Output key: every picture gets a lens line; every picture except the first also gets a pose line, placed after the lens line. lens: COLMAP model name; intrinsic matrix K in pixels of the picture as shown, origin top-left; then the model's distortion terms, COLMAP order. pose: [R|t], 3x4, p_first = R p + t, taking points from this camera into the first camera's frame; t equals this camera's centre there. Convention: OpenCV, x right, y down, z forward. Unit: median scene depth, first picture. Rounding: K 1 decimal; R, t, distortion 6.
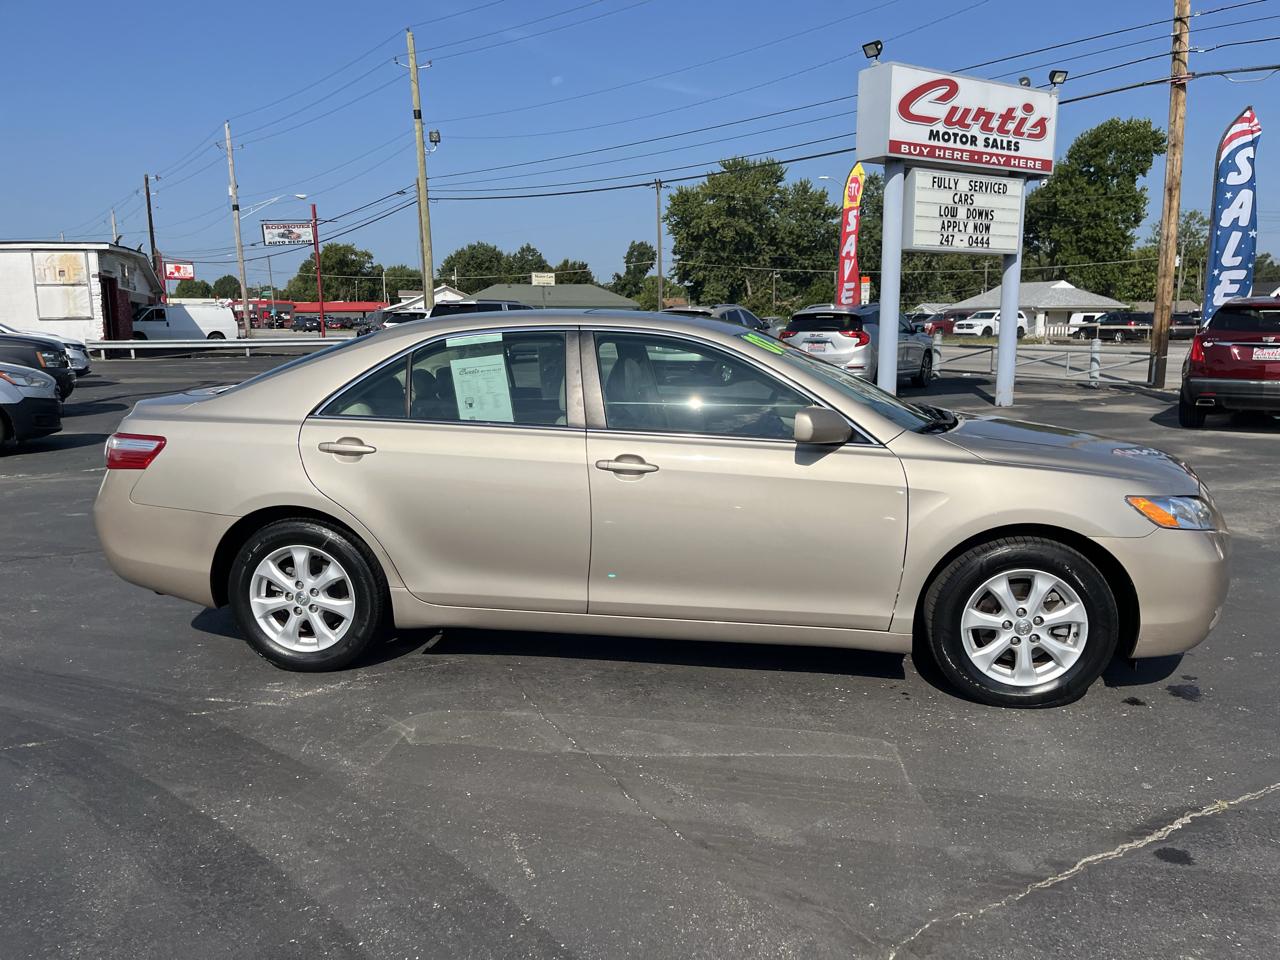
lens RADIAL K [[973.5, 0, 652.1], [0, 973.5, 490.3], [0, 0, 1]] dist [0.065372, -0.084282]
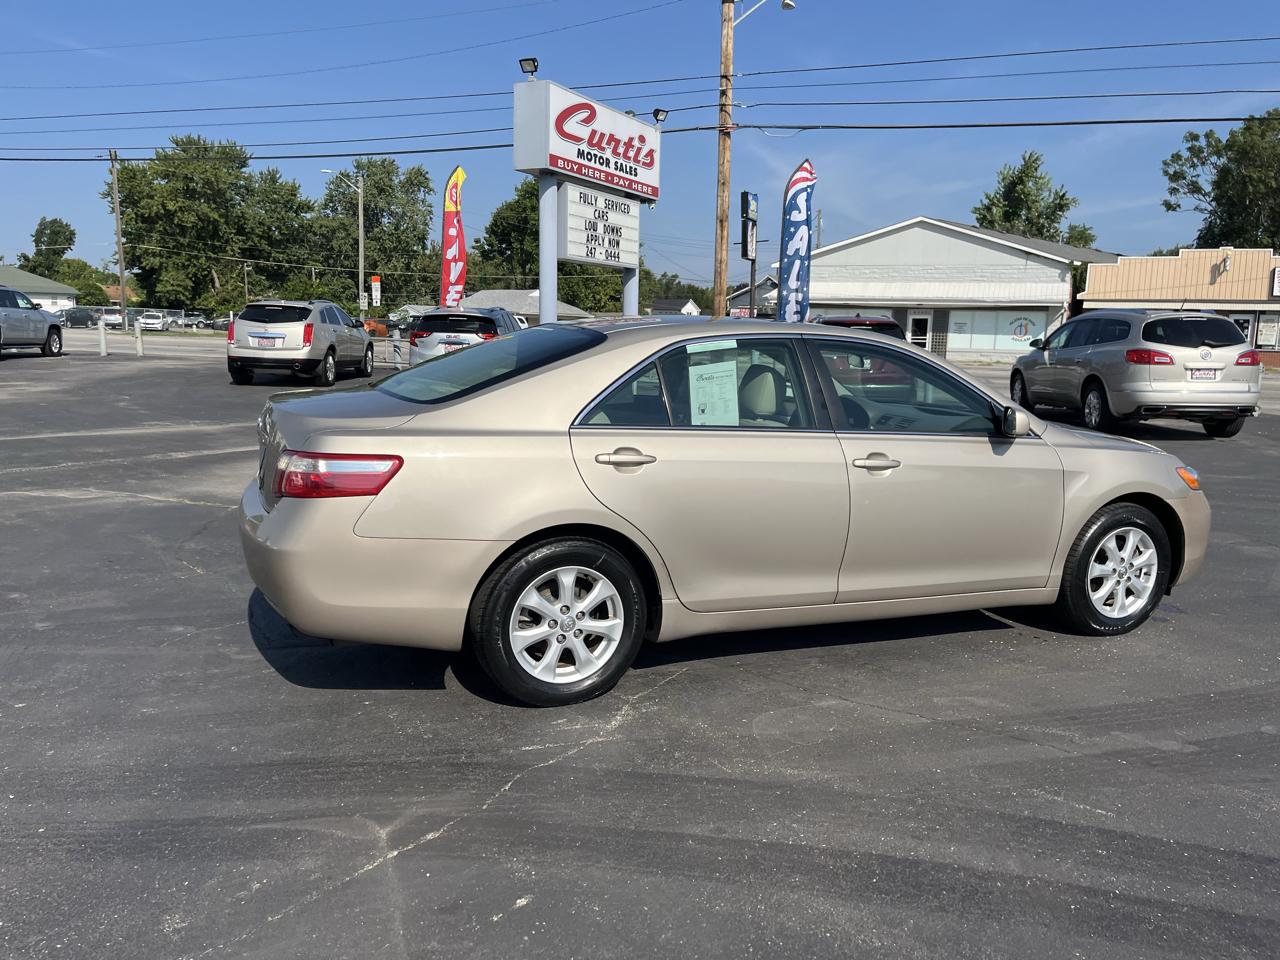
lens RADIAL K [[973.5, 0, 650.9], [0, 973.5, 479.8], [0, 0, 1]] dist [0.065372, -0.084282]
pose [[0.860329, -0.054267, 0.506842, -0.209098], [0.059781, 0.998197, 0.005402, -0.007150], [-0.506222, 0.025652, 0.862022, 0.047165]]
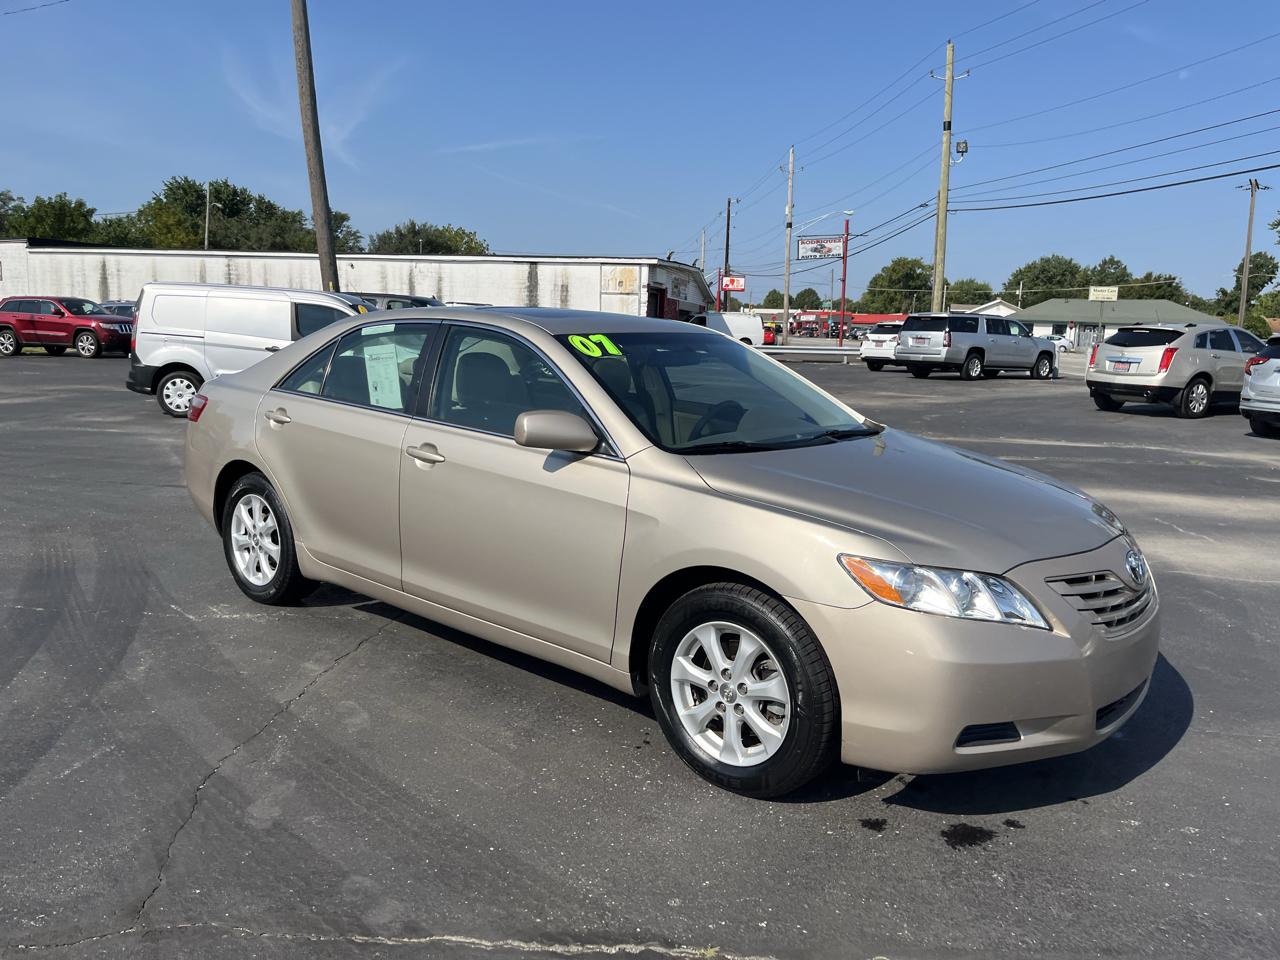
lens RADIAL K [[973.5, 0, 652.0], [0, 973.5, 480.4], [0, 0, 1]] dist [0.065372, -0.084282]
pose [[0.846204, 0.115620, -0.520164, 0.187559], [-0.127639, 0.991738, 0.012795, -0.010814], [0.517346, 0.055566, 0.853971, 0.062465]]
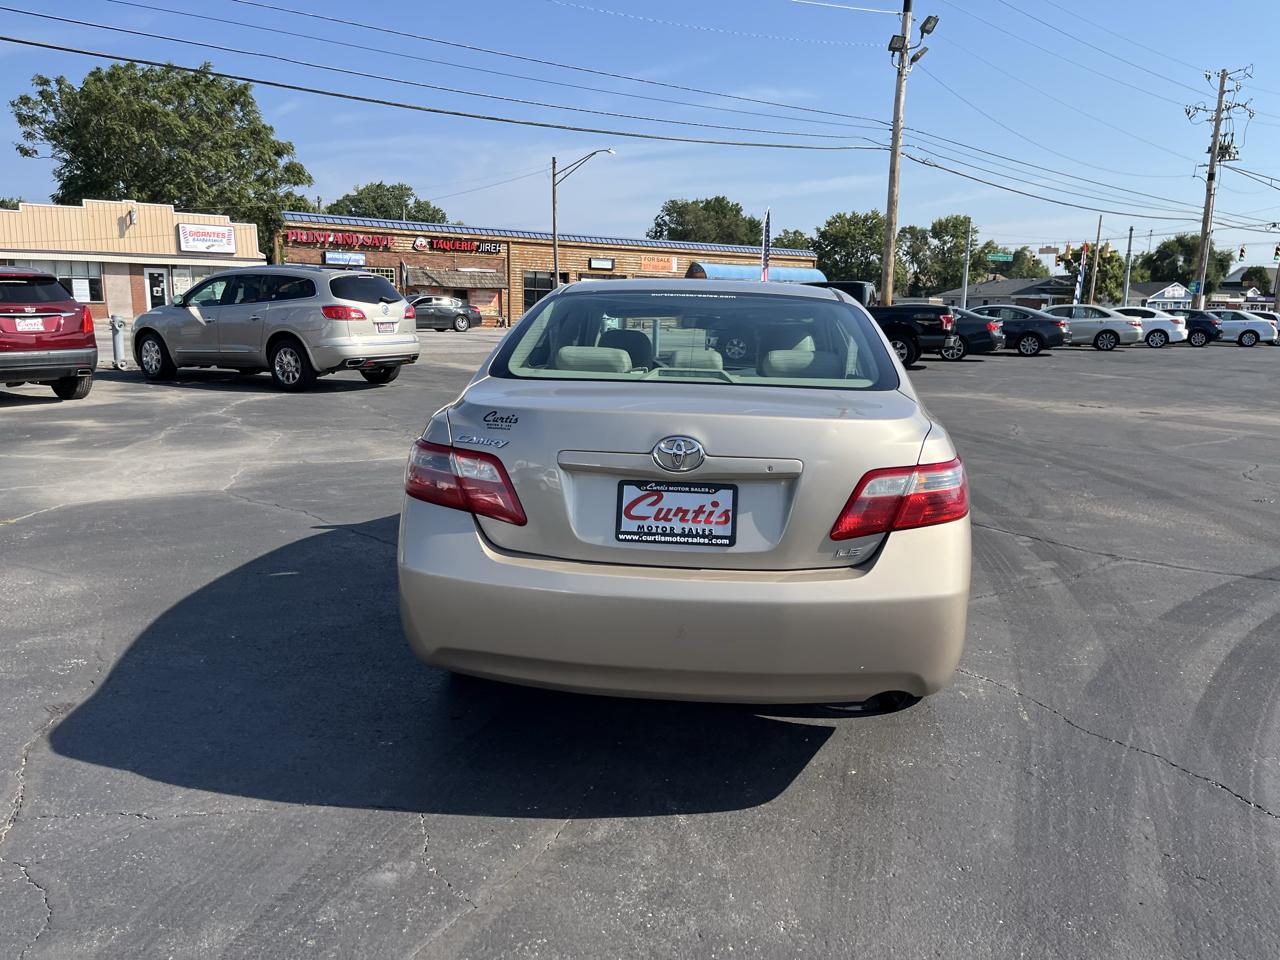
lens RADIAL K [[973.5, 0, 650.3], [0, 973.5, 480.9], [0, 0, 1]] dist [0.065372, -0.084282]
pose [[-0.047001, -0.174409, 0.983551, -0.337964], [0.154001, 0.971602, 0.179650, -0.055595], [-0.986952, 0.159911, -0.018807, 0.350725]]
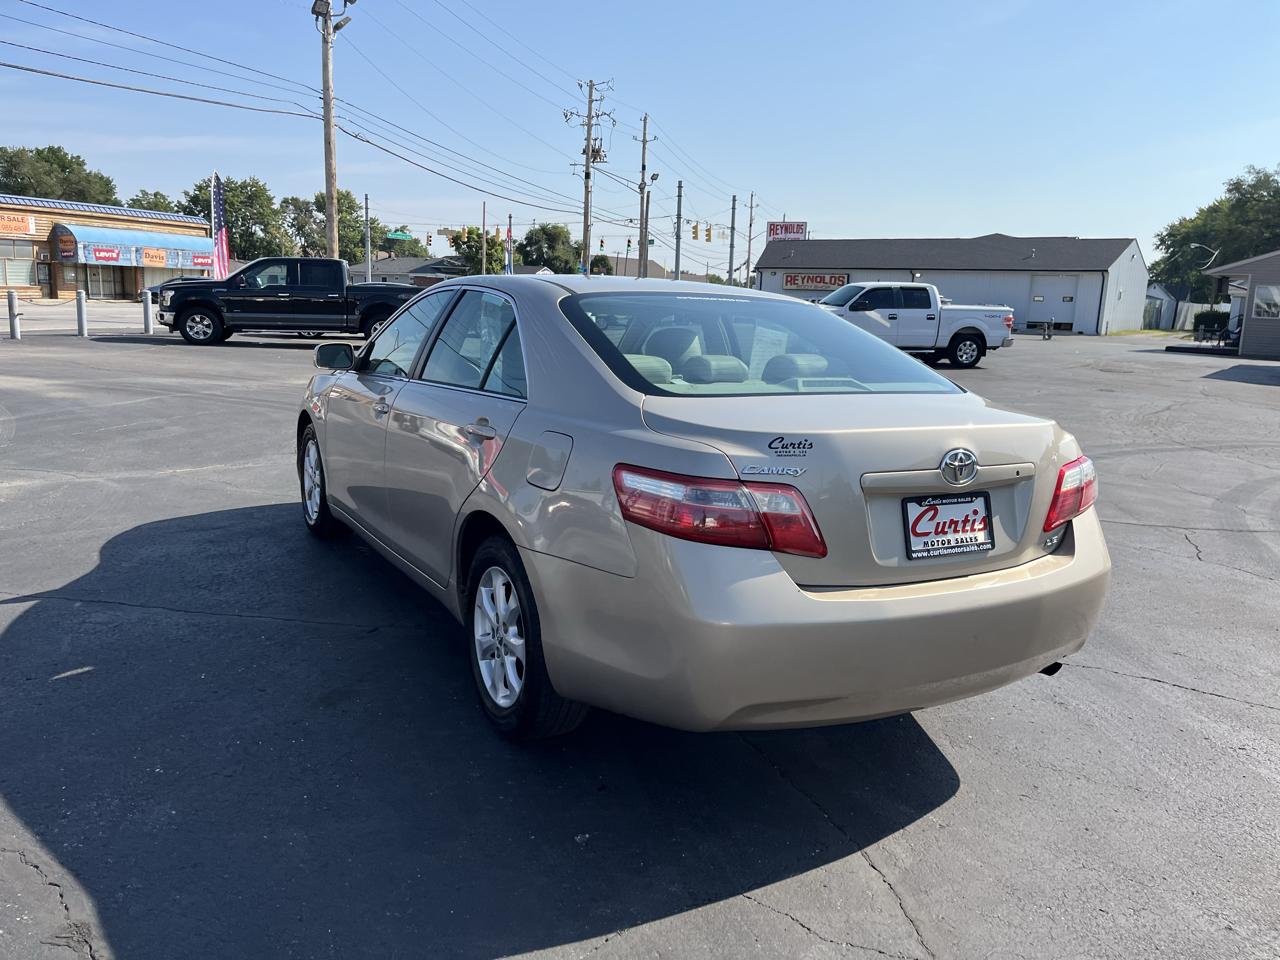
lens RADIAL K [[973.5, 0, 646.1], [0, 973.5, 489.9], [0, 0, 1]] dist [0.065372, -0.084282]
pose [[-0.603161, -0.171411, 0.778983, -0.269892], [0.104516, 0.951230, 0.290239, -0.082414], [-0.790742, 0.256477, -0.555830, 0.489365]]
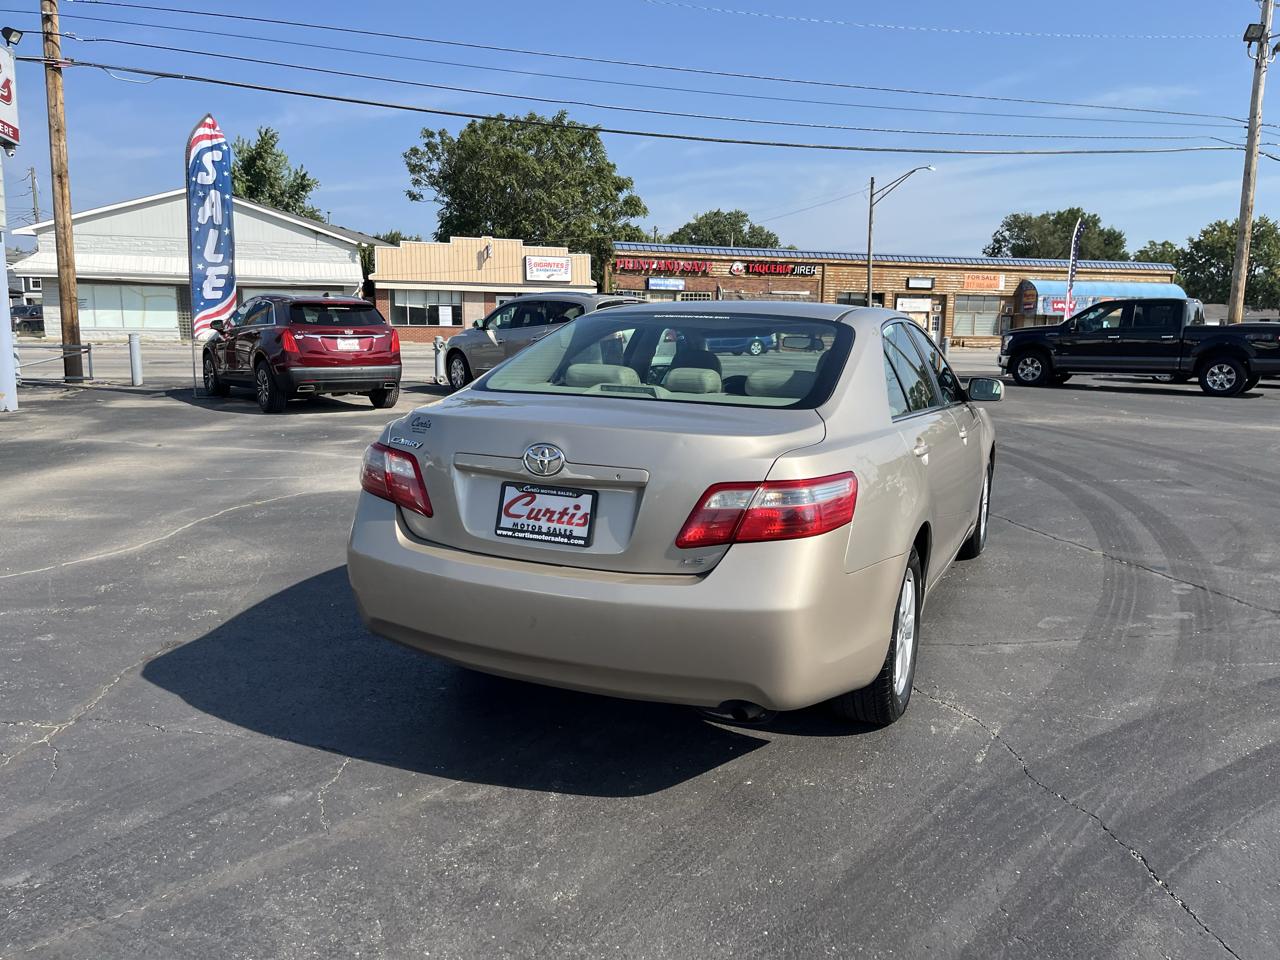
lens RADIAL K [[973.5, 0, 651.2], [0, 973.5, 481.0], [0, 0, 1]] dist [0.065372, -0.084282]
pose [[0.281832, -0.147648, 0.948035, -0.343126], [0.149447, 0.982784, 0.108632, -0.041535], [-0.947753, 0.111065, 0.299046, 0.262944]]
